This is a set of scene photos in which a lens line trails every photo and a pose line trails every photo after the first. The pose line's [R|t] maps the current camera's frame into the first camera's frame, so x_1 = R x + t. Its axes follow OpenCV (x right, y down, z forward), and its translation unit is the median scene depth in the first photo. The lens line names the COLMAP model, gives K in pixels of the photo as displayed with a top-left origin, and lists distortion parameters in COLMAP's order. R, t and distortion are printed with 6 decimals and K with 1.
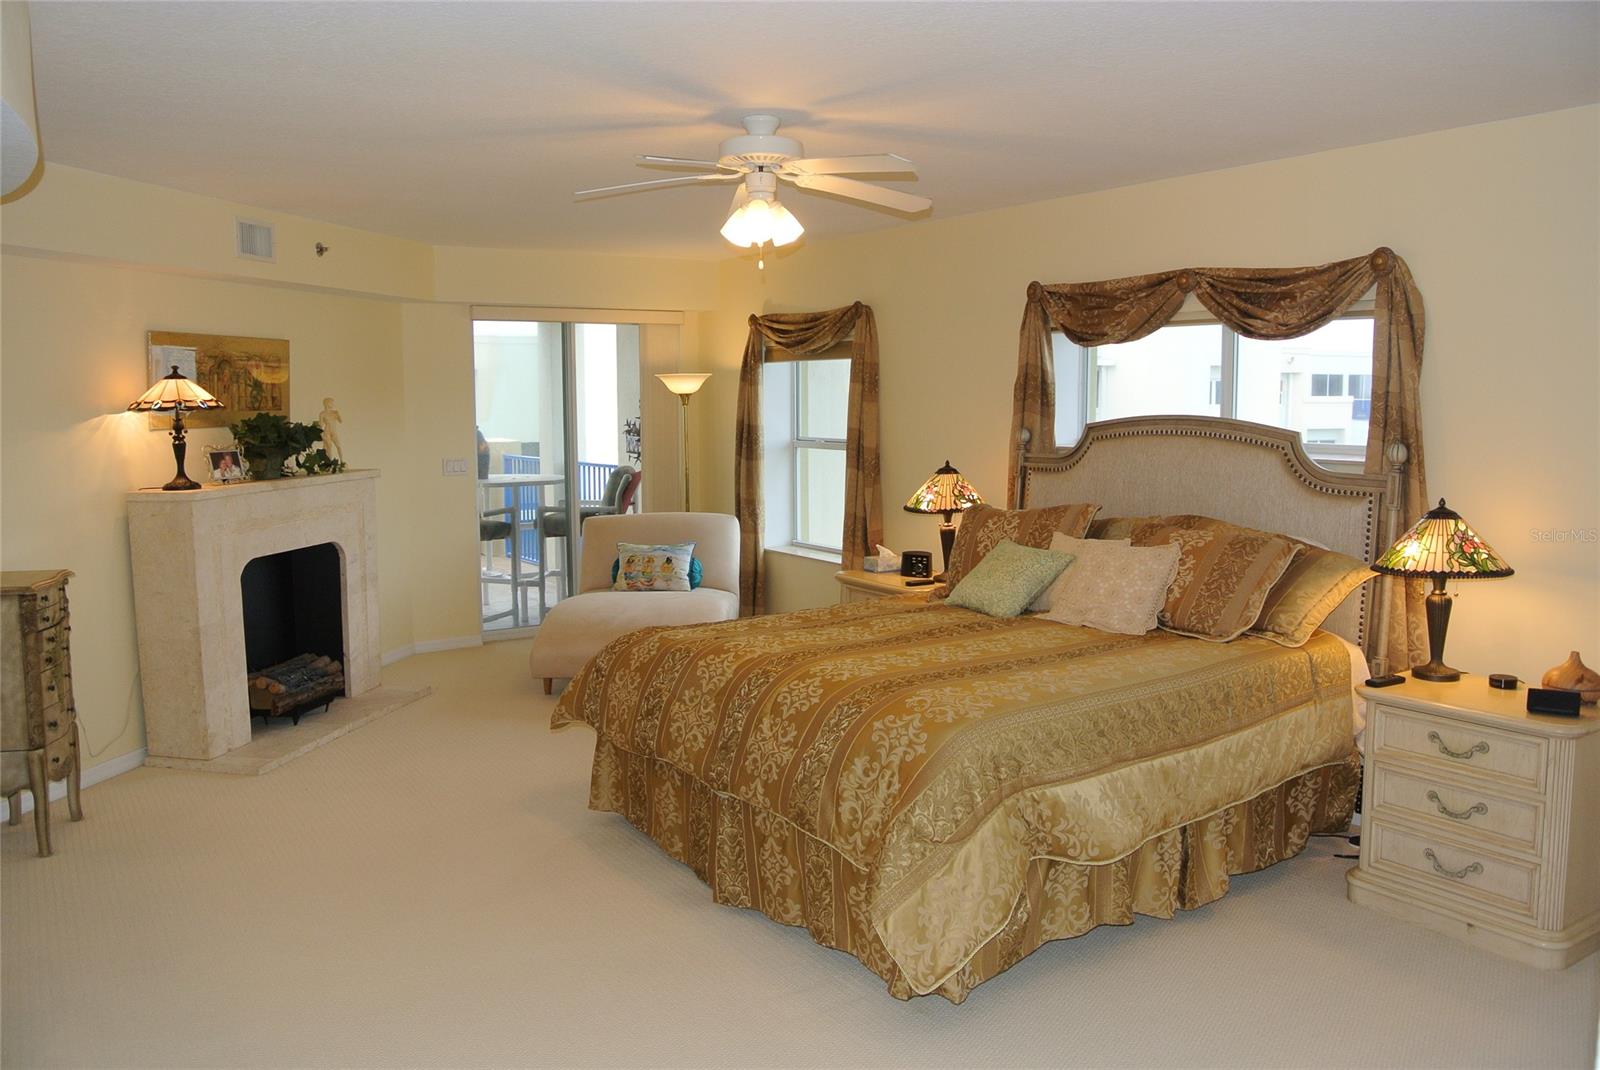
lens RADIAL K [[1238.8, 0, 792.9], [0, 1238.8, 529.2], [0, 0, 1]] dist [-0.090877, 0.044814]
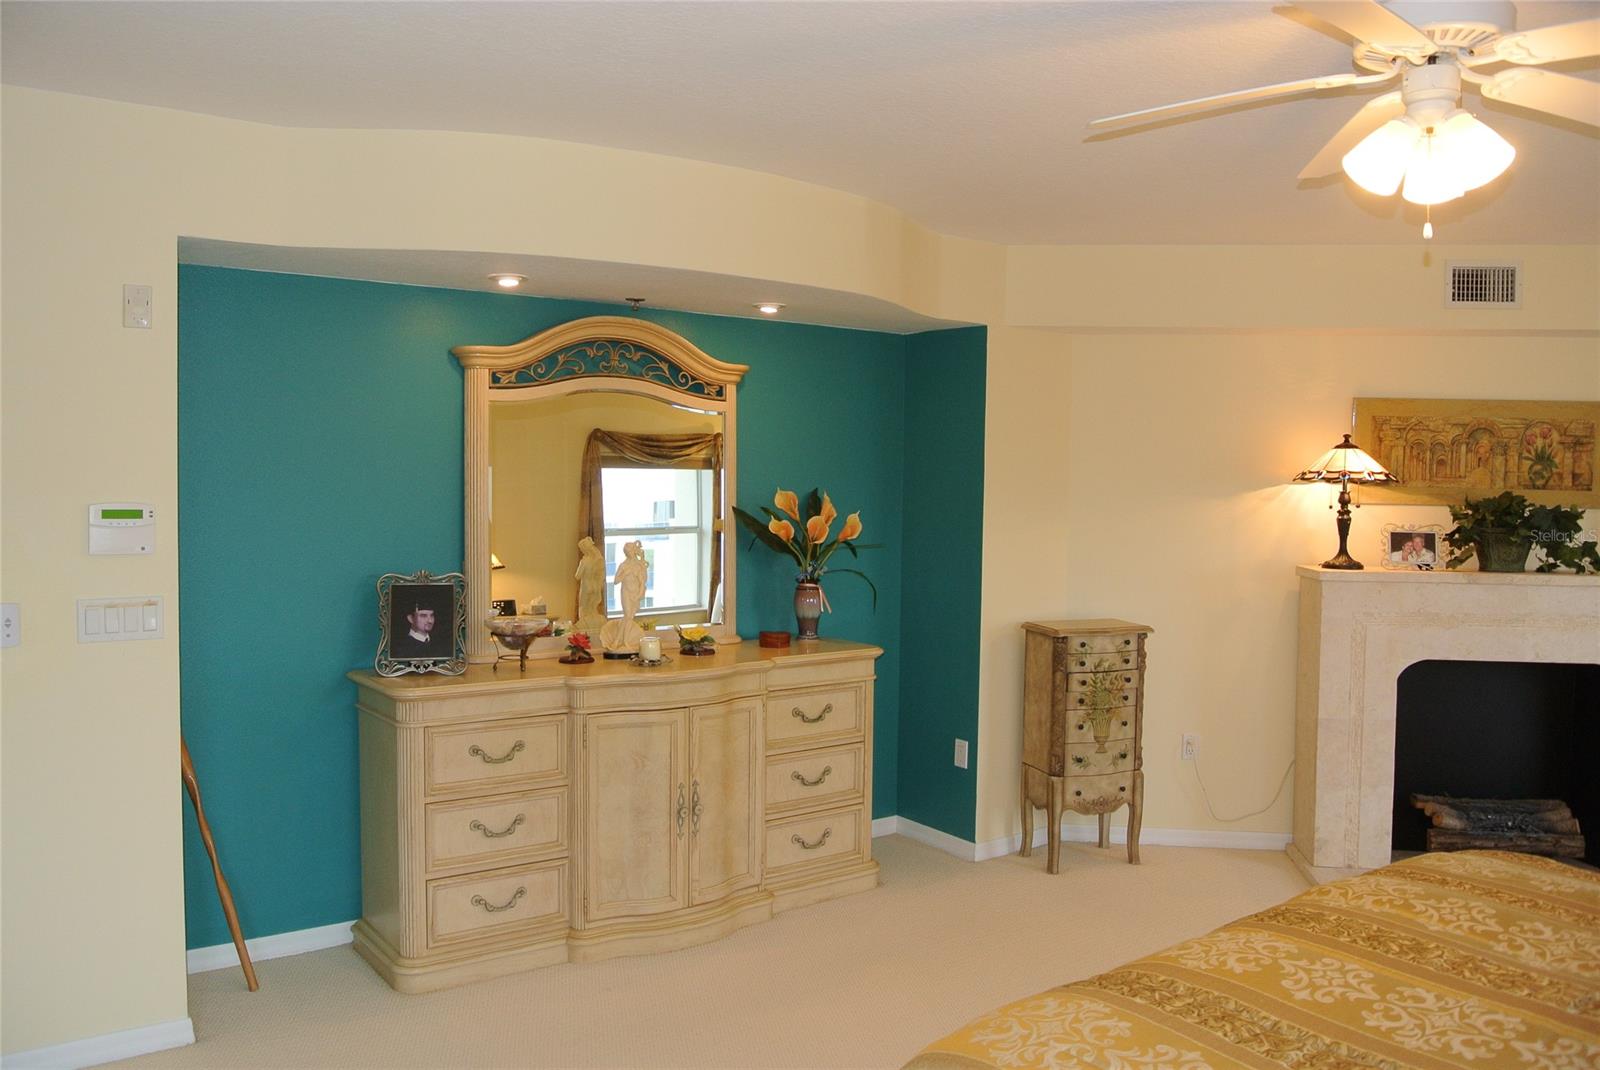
lens RADIAL K [[1238.8, 0, 792.9], [0, 1238.8, 529.2], [0, 0, 1]] dist [-0.090877, 0.044814]
pose [[0.064638, 0.051183, -0.996595, 0.348809], [-0.123155, 0.991458, 0.042931, -0.045850], [0.990280, 0.119961, 0.070389, 0.470802]]
